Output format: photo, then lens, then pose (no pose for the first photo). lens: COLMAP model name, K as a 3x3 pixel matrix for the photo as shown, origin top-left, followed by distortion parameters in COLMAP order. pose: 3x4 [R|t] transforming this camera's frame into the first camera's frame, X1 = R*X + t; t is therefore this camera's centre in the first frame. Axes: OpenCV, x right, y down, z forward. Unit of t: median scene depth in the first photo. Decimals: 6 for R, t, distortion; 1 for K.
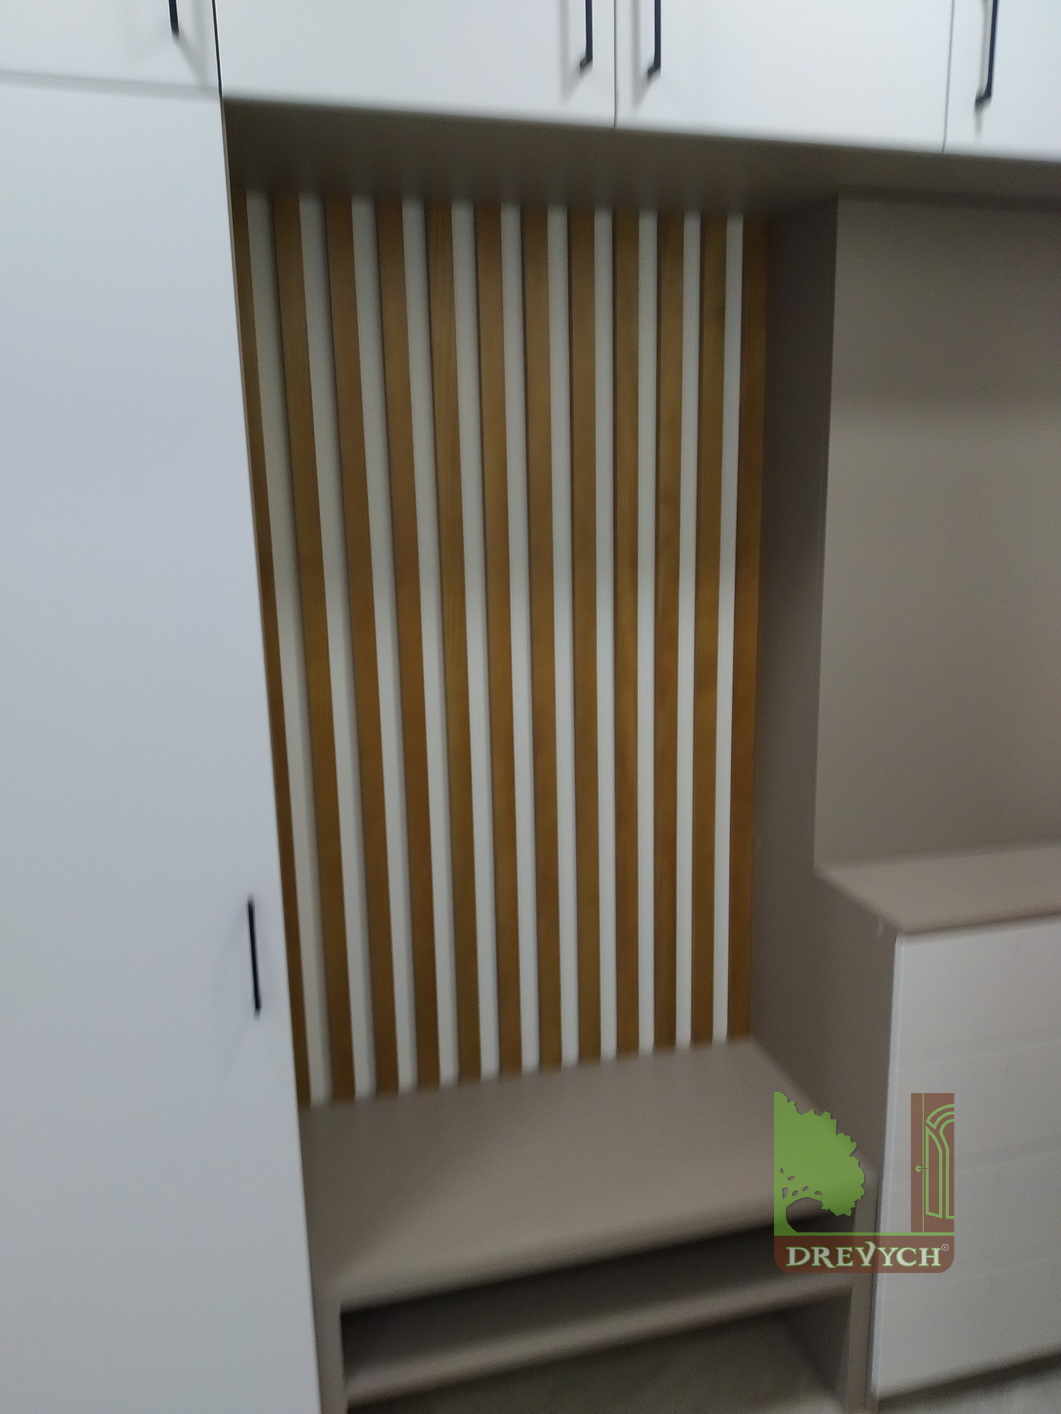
lens RADIAL K [[1123.6, 0, 553.6], [0, 1123.6, 712.0], [0, 0, 1]] dist [0.011386, 0.004406]
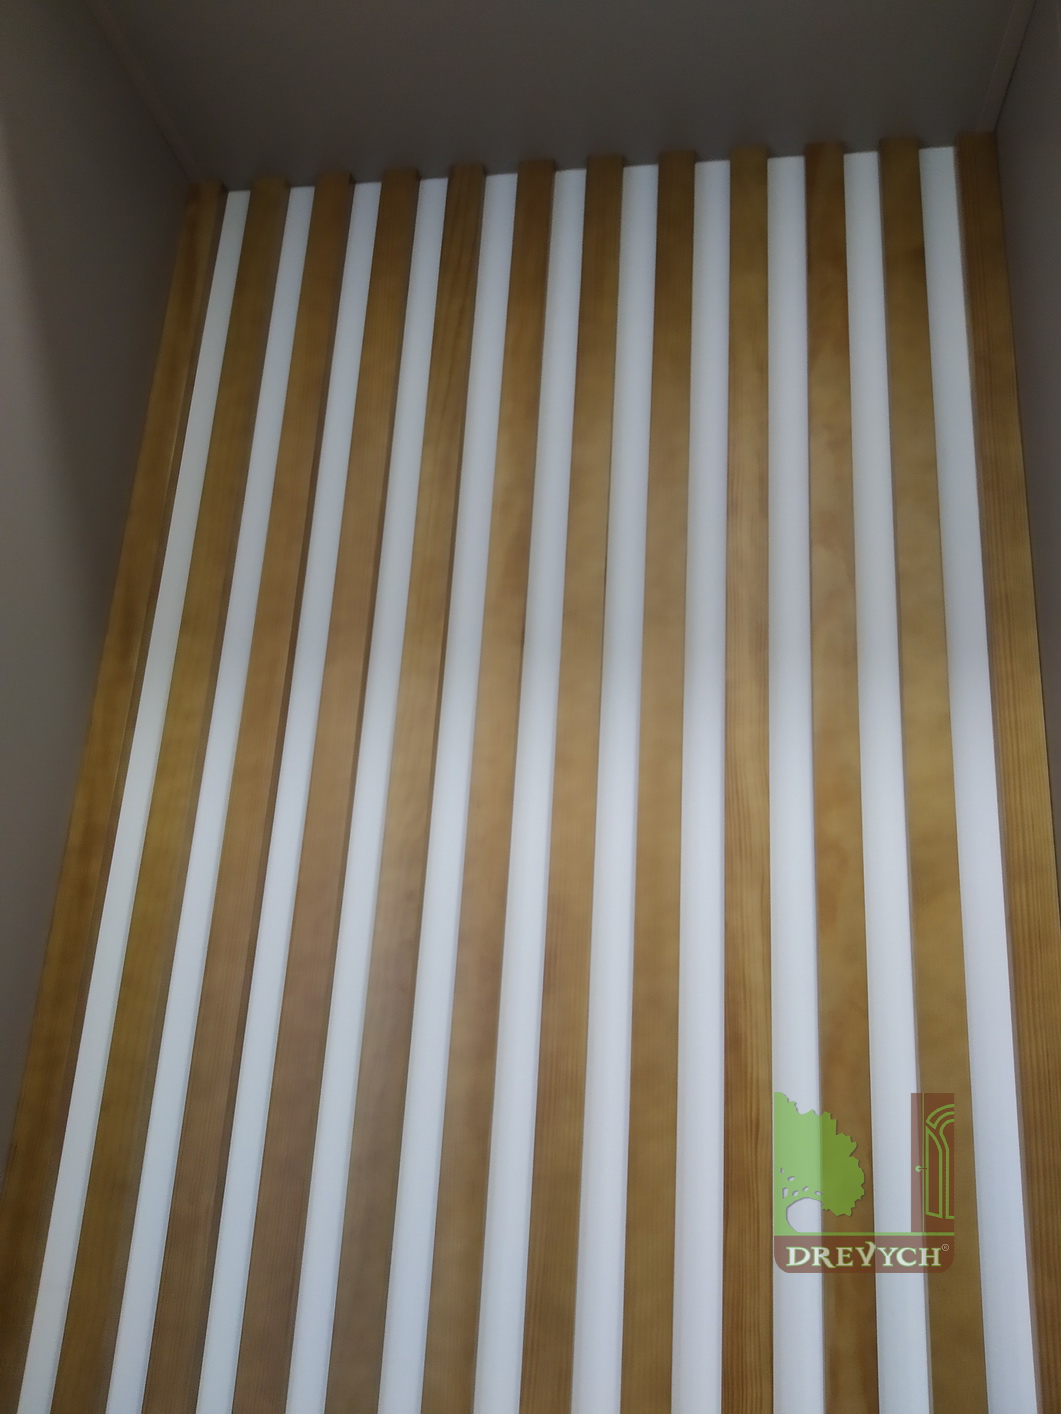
lens RADIAL K [[1122.8, 0, 533.5], [0, 1122.8, 700.2], [0, 0, 1]] dist [0.002393, -0.009355]
pose [[0.952650, -0.031890, -0.302393, 0.122719], [-0.127950, 0.860113, -0.493797, 0.153992], [0.275839, 0.509107, 0.815306, 0.564394]]
